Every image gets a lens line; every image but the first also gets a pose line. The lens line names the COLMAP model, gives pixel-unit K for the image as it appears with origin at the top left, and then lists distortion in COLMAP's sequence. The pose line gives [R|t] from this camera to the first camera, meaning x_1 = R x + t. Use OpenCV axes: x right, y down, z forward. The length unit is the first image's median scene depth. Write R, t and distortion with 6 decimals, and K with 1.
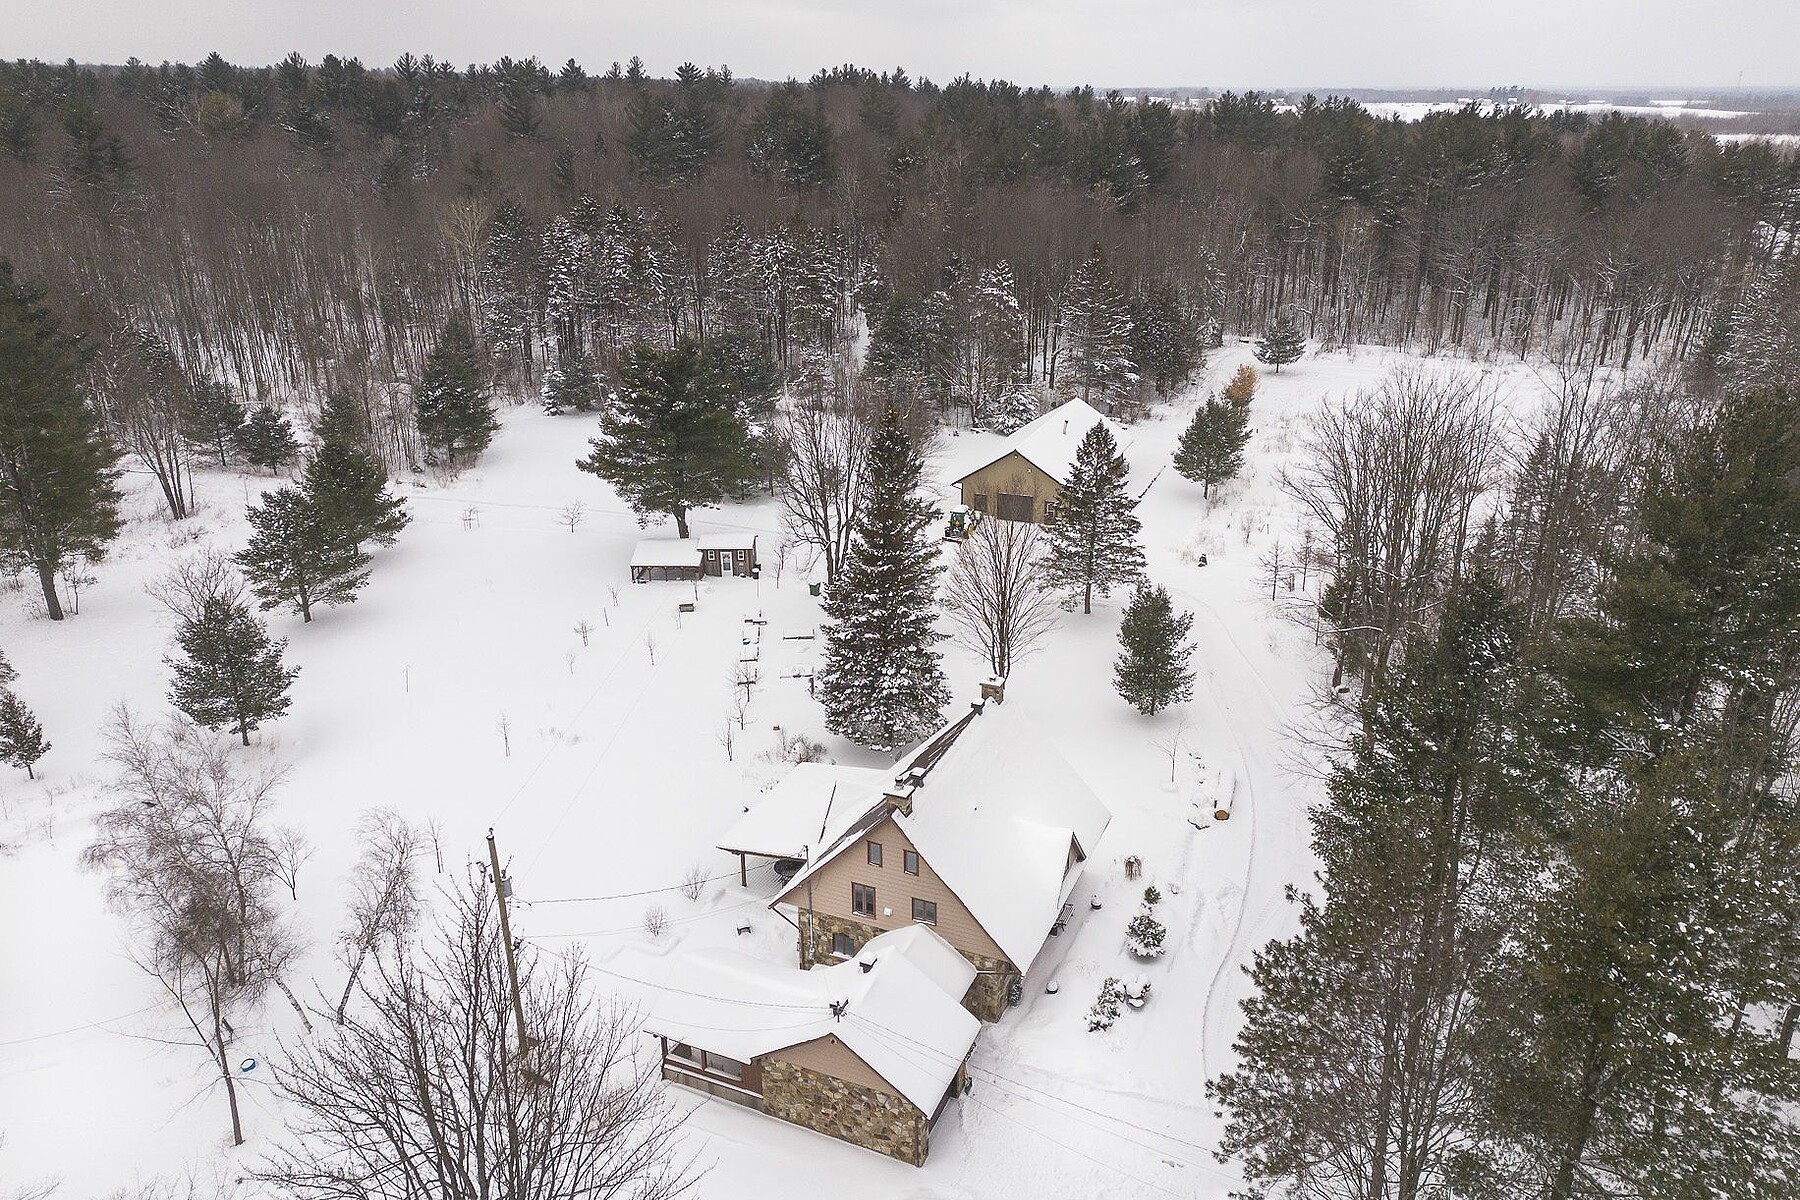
lens RADIAL K [[1367.0, 0, 898.5], [0, 1367.0, 602.3], [0, 0, 1]] dist [0.101455, -0.095259]
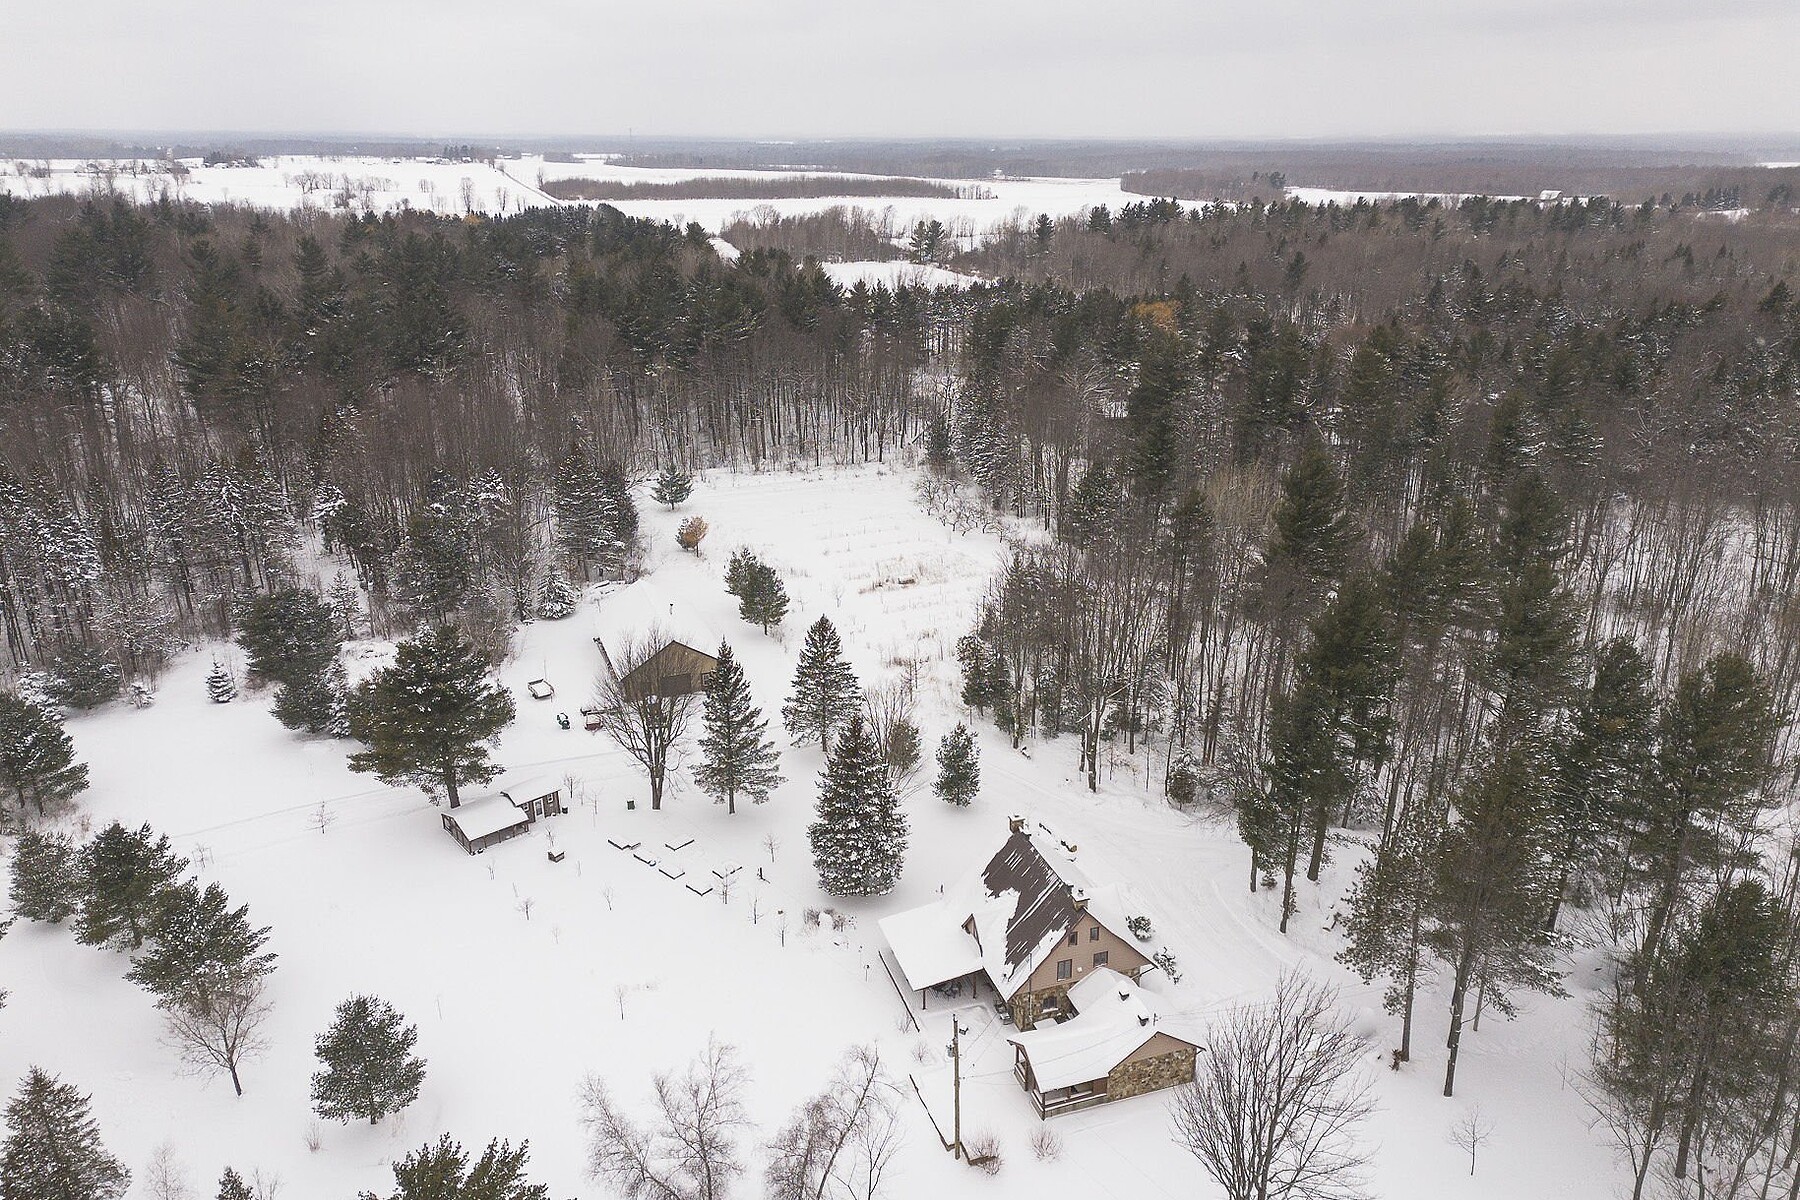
lens RADIAL K [[1367.0, 0, 898.5], [0, 1367.0, 602.3], [0, 0, 1]] dist [0.101455, -0.095259]
pose [[0.726577, -0.259032, 0.636387, -1.139981], [0.261252, 0.960799, 0.092802, -0.427059], [-0.635479, 0.098829, 0.765767, -0.203734]]
